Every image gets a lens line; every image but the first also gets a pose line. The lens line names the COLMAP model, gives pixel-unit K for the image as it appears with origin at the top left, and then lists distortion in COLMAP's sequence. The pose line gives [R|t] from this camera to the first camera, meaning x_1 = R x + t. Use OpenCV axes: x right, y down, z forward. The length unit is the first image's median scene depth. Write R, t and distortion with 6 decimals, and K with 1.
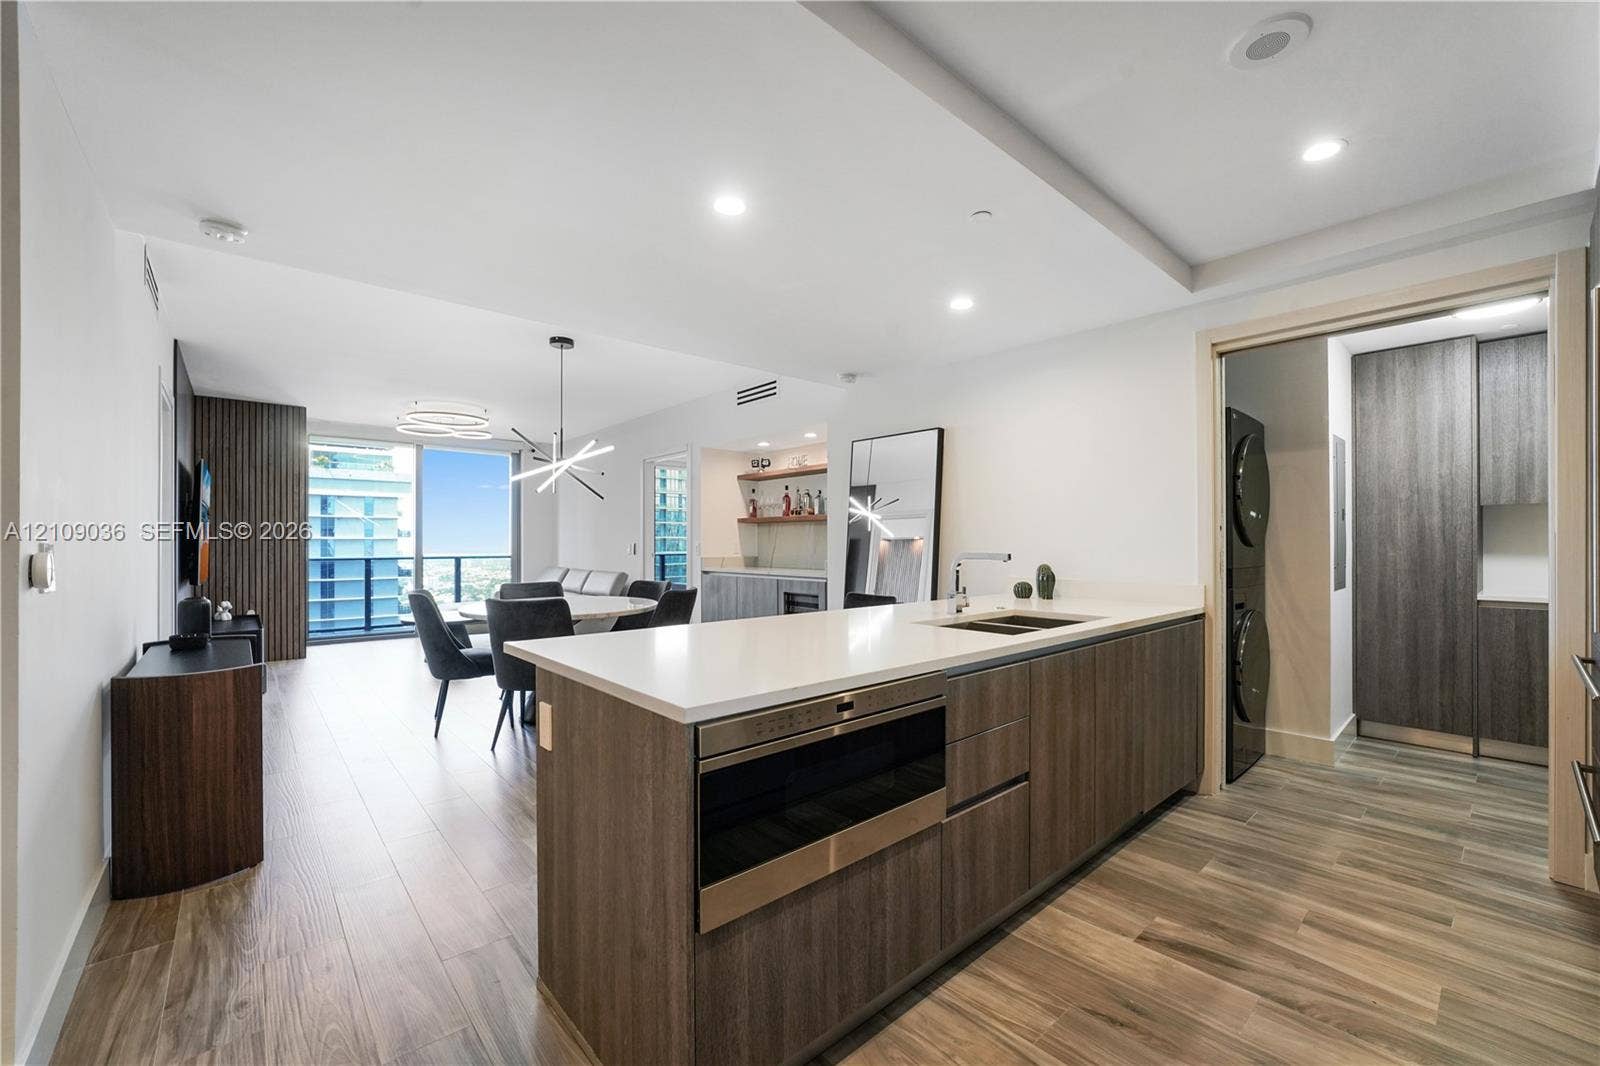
lens RADIAL K [[638.4, 0, 785.4], [0, 638.4, 541.3], [0, 0, 1]] dist [-0.000377, 0.000033]
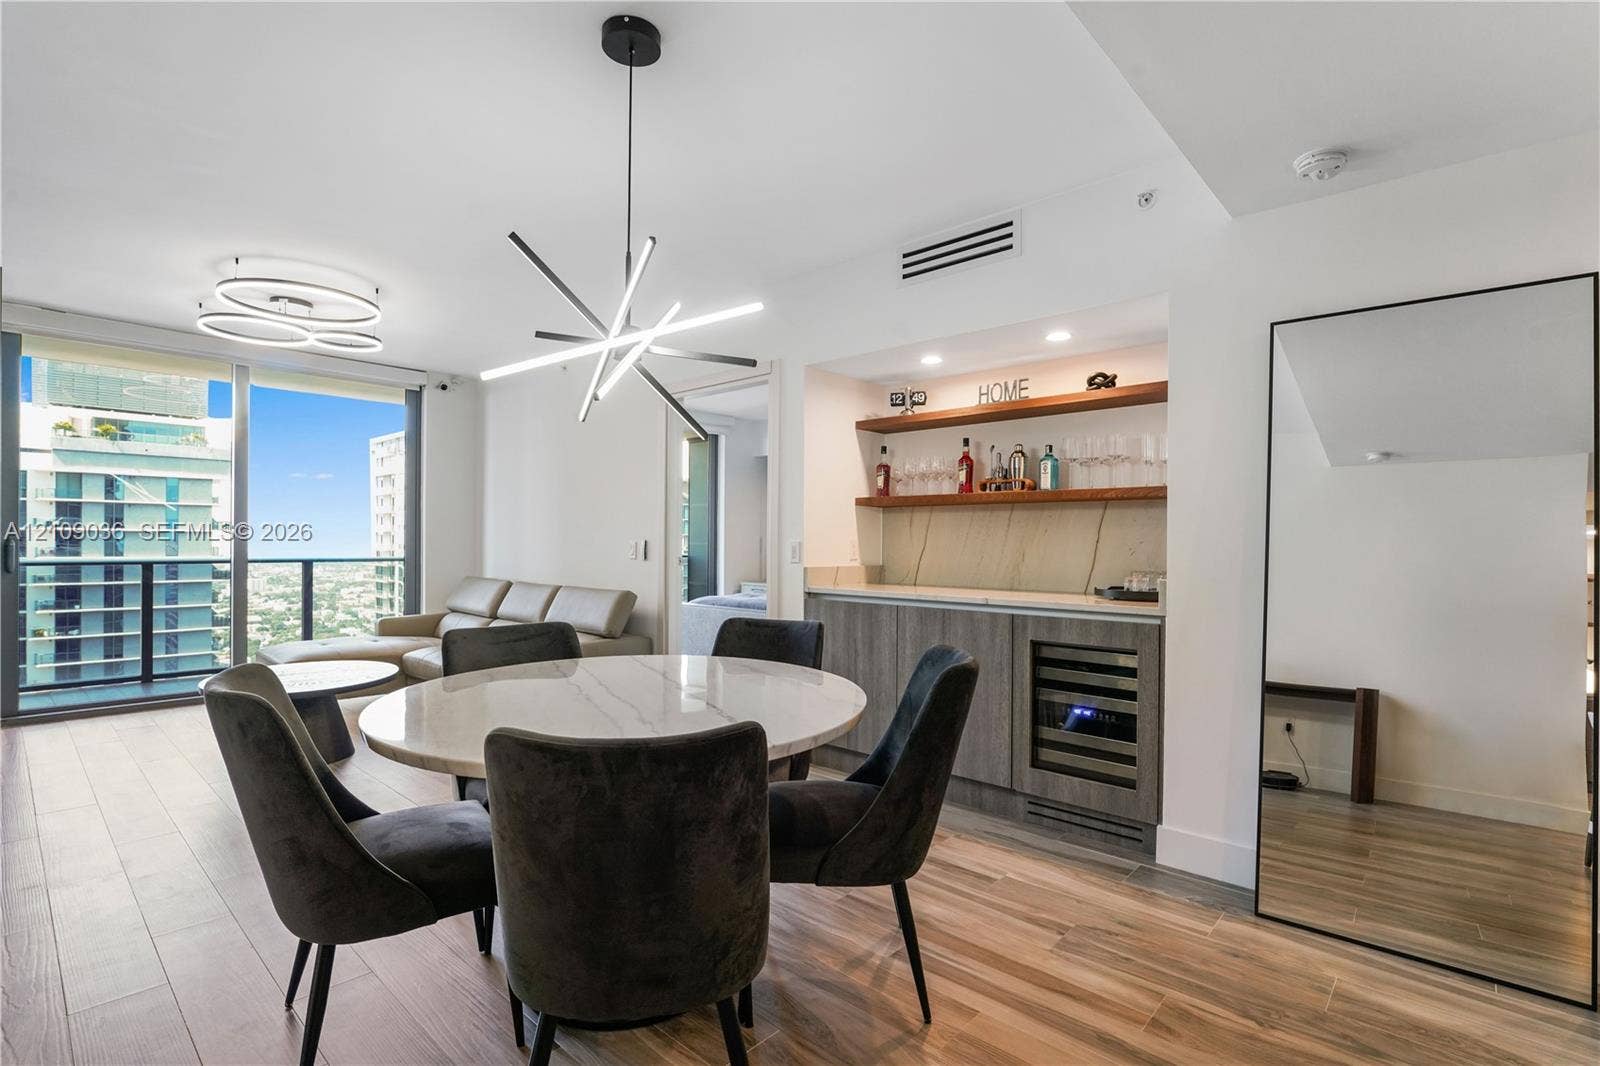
lens RADIAL K [[736.2, 0, 800.0], [0, 736.2, 533.0], [0, 0, 1]] dist [-0.002230, -0.000010]
pose [[0.991694, 0.007780, 0.128385, -0.211238], [-0.006783, 0.999943, -0.008195, 0.000738], [-0.128442, 0.007256, 0.991690, 0.371059]]
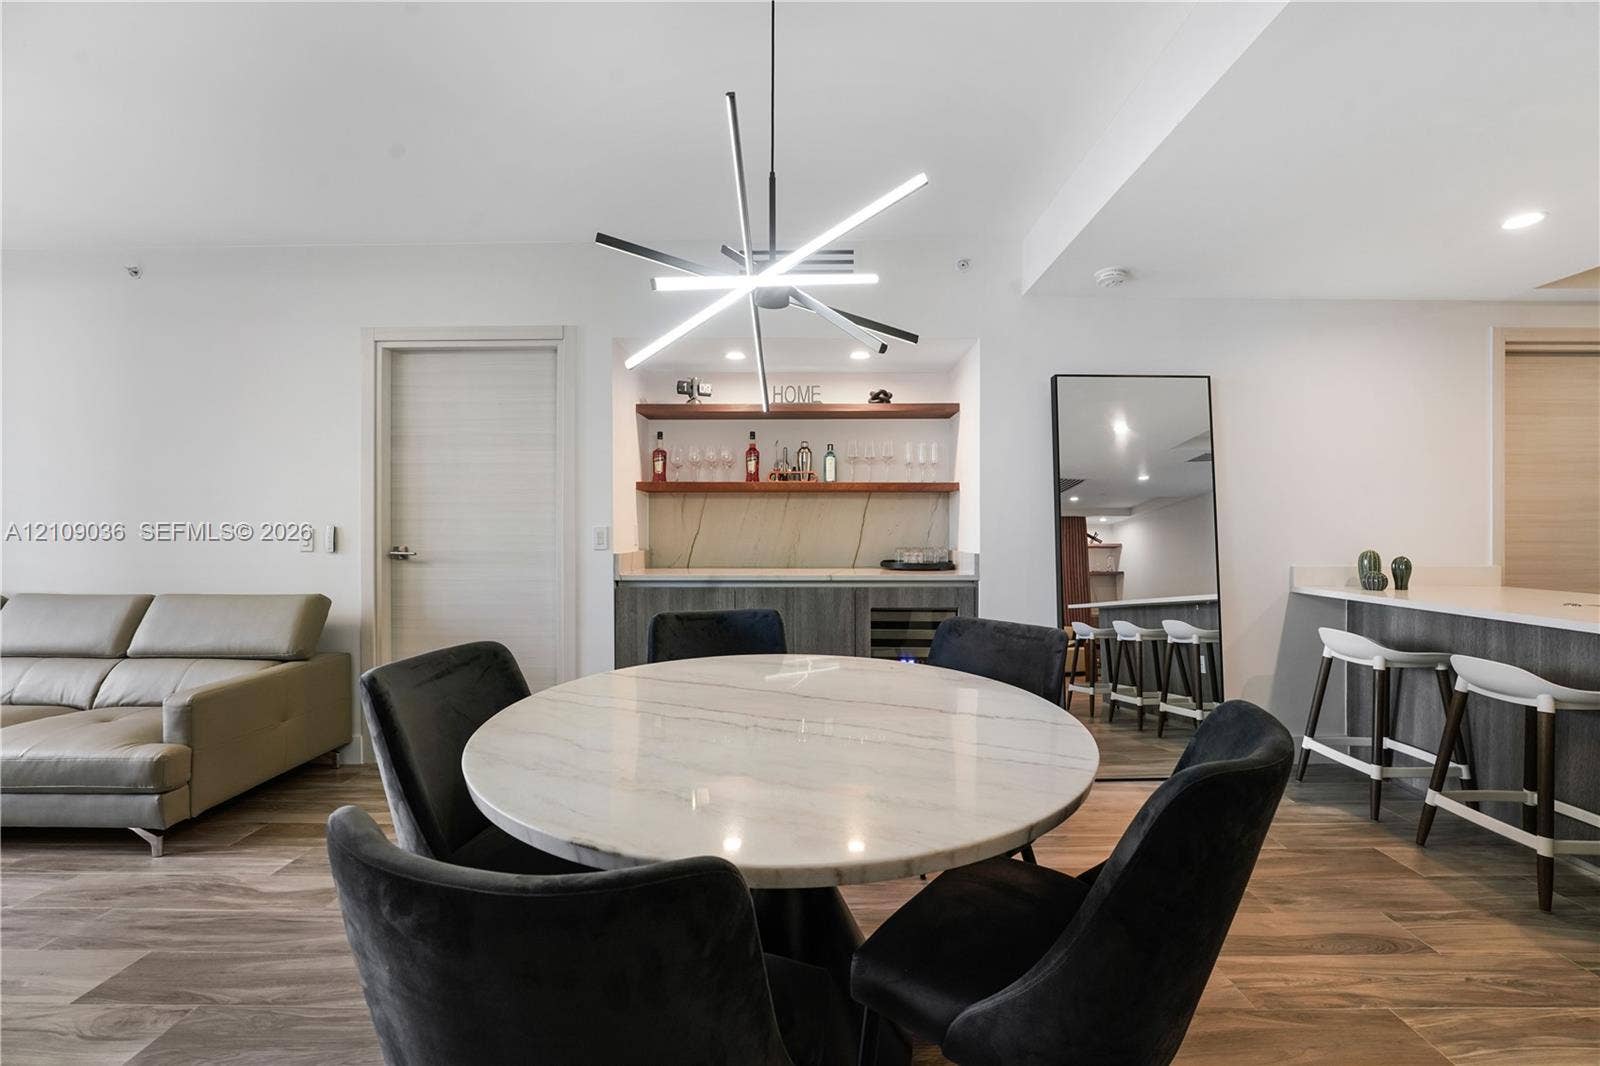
lens RADIAL K [[636.8, 0, 805.6], [0, 636.8, 525.8], [0, 0, 1]] dist [-0.006504, 0.000000]
pose [[0.654762, 0.001241, 0.755834, -0.403274], [-0.002237, 0.999997, 0.000296, 0.001633], [-0.755832, -0.001885, 0.654763, 0.539827]]
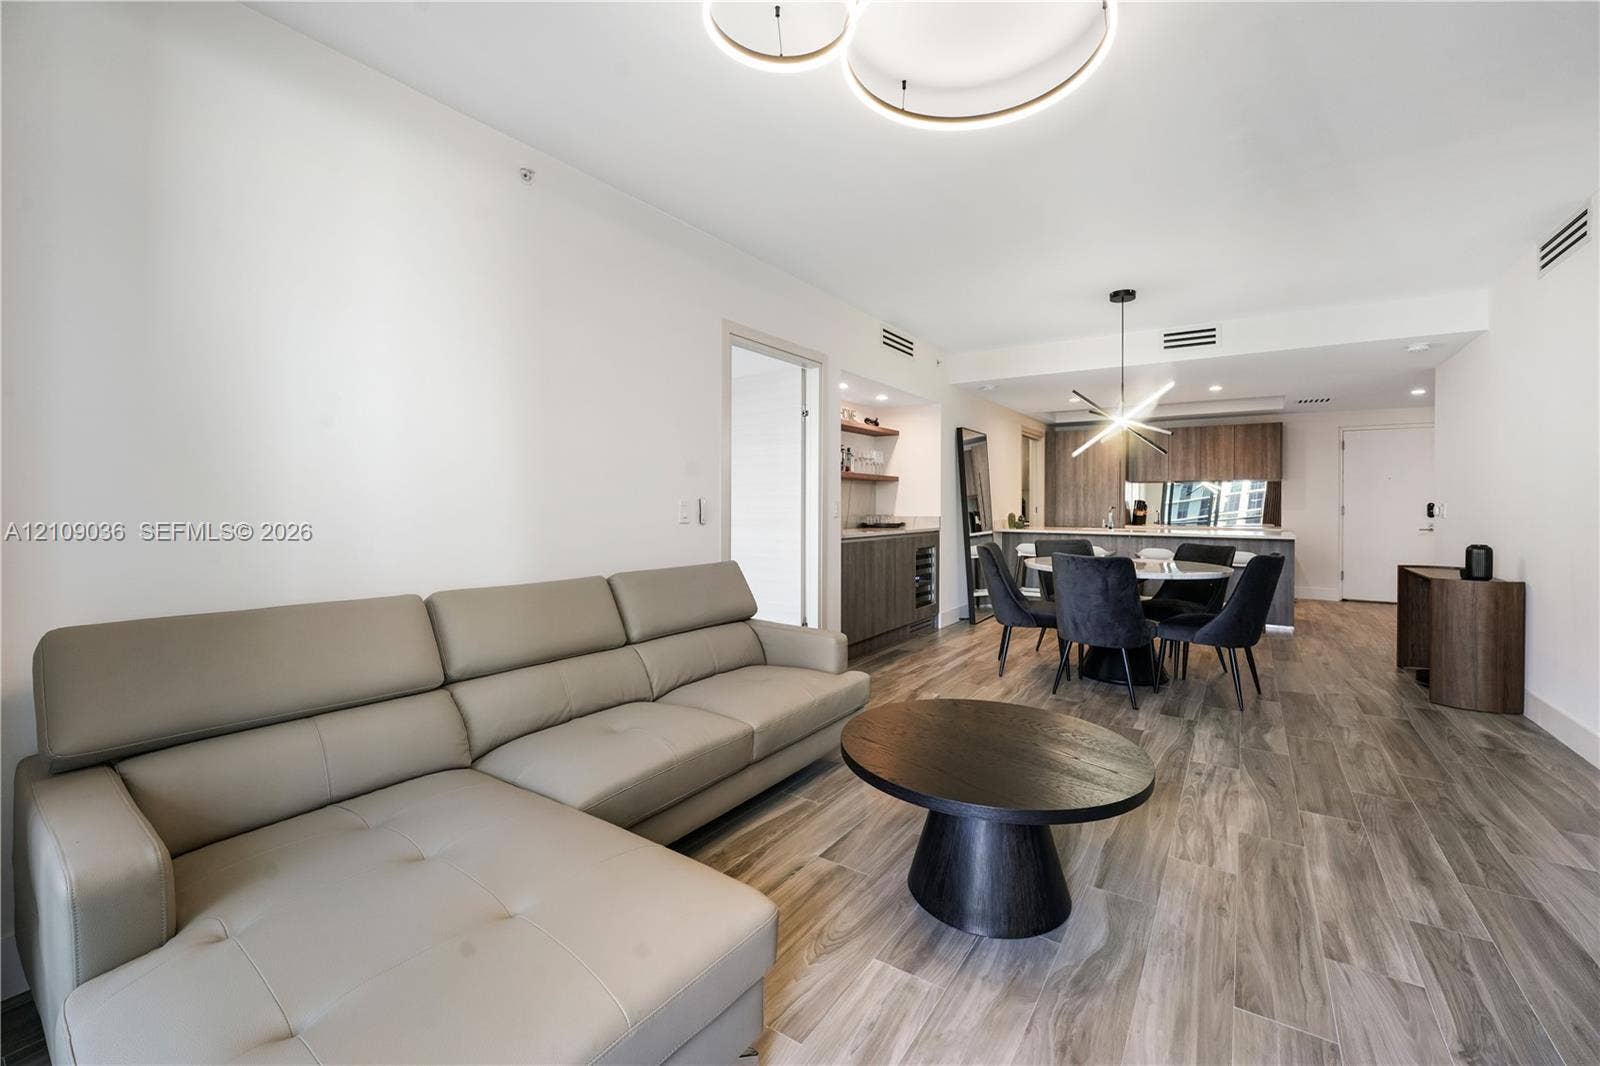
lens RADIAL K [[636.8, 0, 805.6], [0, 636.8, 525.8], [0, 0, 1]] dist [-0.006504, 0.000000]
pose [[-0.261300, -0.026861, 0.964884, -0.798543], [0.003136, 0.999584, 0.028676, 0.009287], [-0.965253, 0.010519, -0.261107, 1.195027]]
